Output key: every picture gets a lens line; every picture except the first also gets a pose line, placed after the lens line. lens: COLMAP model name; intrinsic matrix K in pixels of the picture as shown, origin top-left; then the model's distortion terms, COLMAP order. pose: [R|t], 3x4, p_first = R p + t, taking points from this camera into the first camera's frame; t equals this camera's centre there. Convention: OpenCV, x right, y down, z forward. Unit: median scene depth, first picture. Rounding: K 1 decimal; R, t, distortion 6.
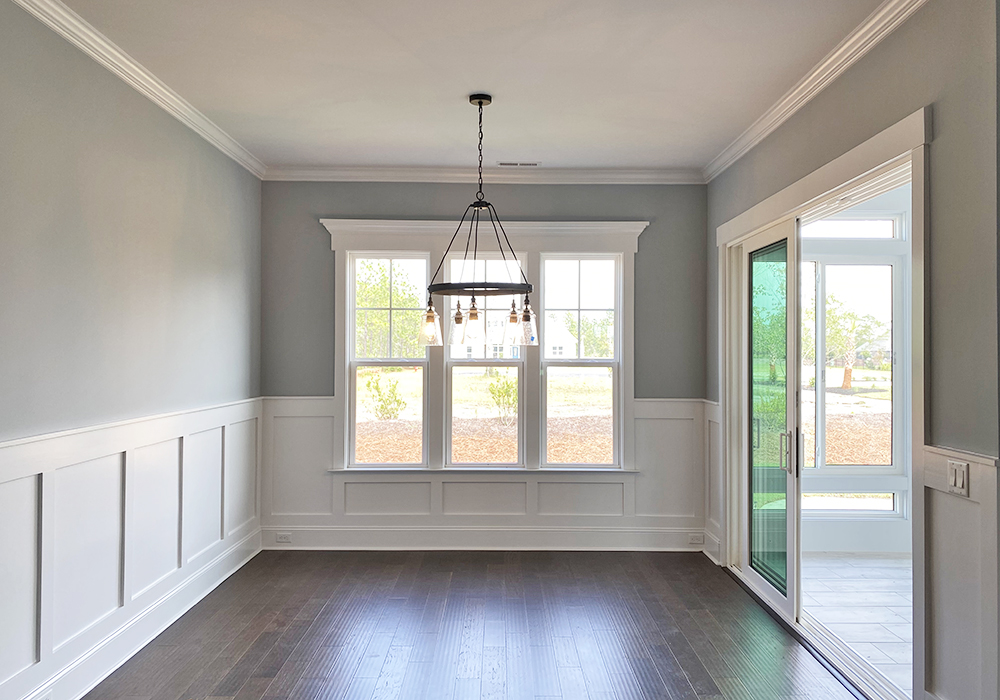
lens RADIAL K [[768.4, 0, 494.4], [0, 768.4, 350.4], [0, 0, 1]] dist [0.058334, -0.079747]
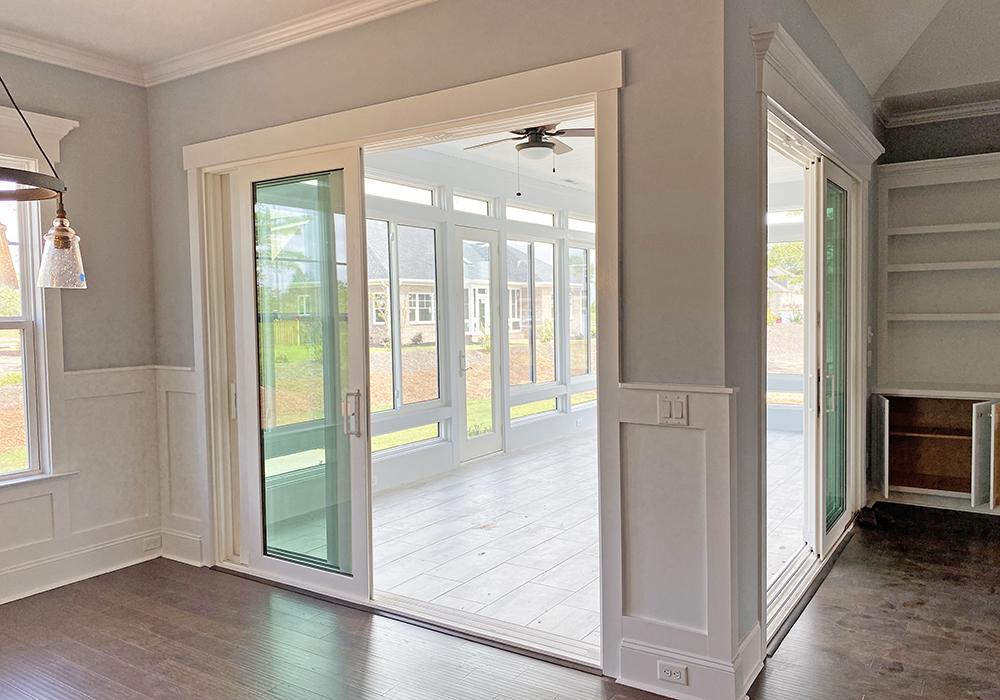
lens RADIAL K [[768.4, 0, 494.4], [0, 768.4, 350.4], [0, 0, 1]] dist [0.058334, -0.079747]
pose [[0.553075, -0.053875, 0.831387, -0.197286], [0.013586, 0.998358, 0.055657, 0.008960], [-0.833020, -0.019487, 0.552899, 0.285738]]
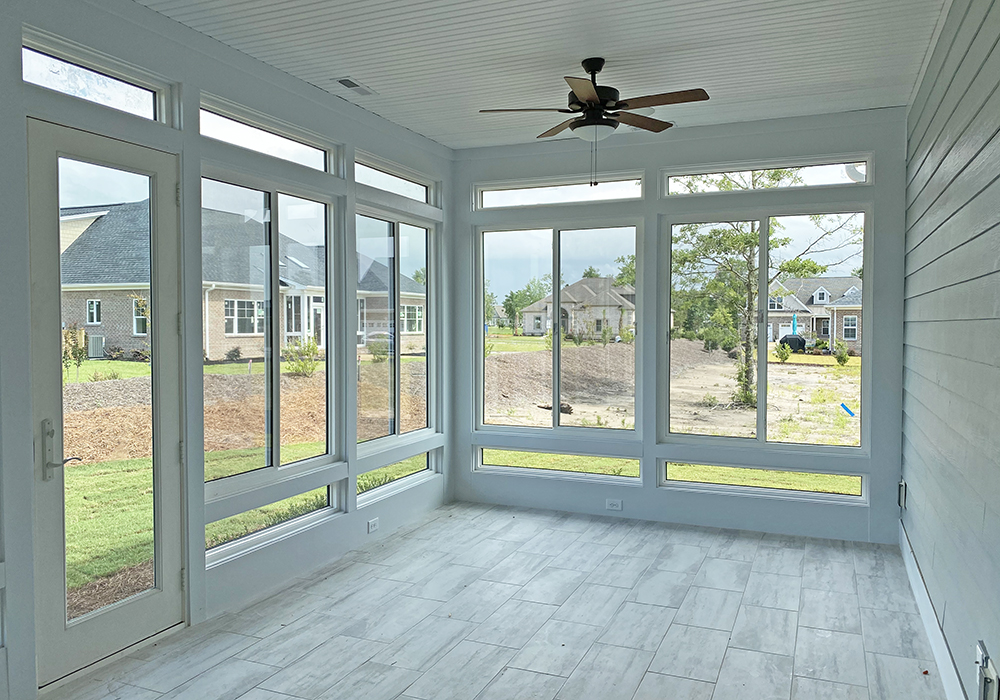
lens RADIAL K [[767.0, 0, 497.4], [0, 767.0, 349.3], [0, 0, 1]] dist [0.077654, -0.163475]
pose [[0.390879, -0.033951, 0.919816, 0.458818], [-0.004521, 0.999237, 0.038803, 0.008680], [-0.920431, -0.019325, 0.390427, 0.539335]]
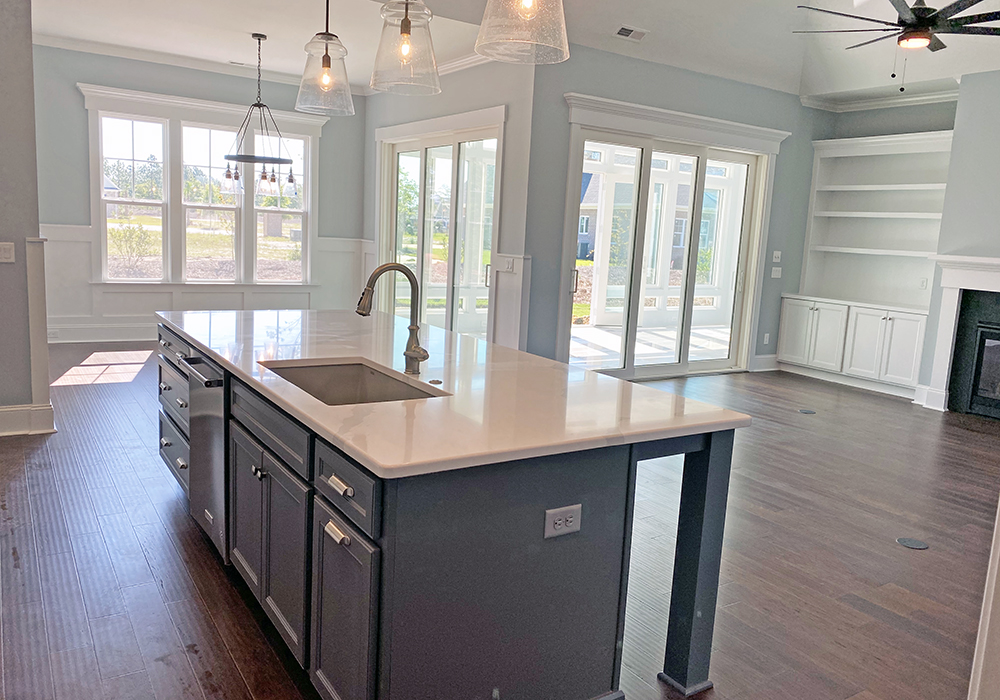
lens RADIAL K [[767.0, 0, 497.4], [0, 767.0, 349.3], [0, 0, 1]] dist [0.077654, -0.163475]
pose [[0.837257, -0.040227, 0.545328, -0.371582], [-0.056177, 0.985685, 0.158962, 0.019482], [-0.543916, -0.163727, 0.823012, -0.494454]]
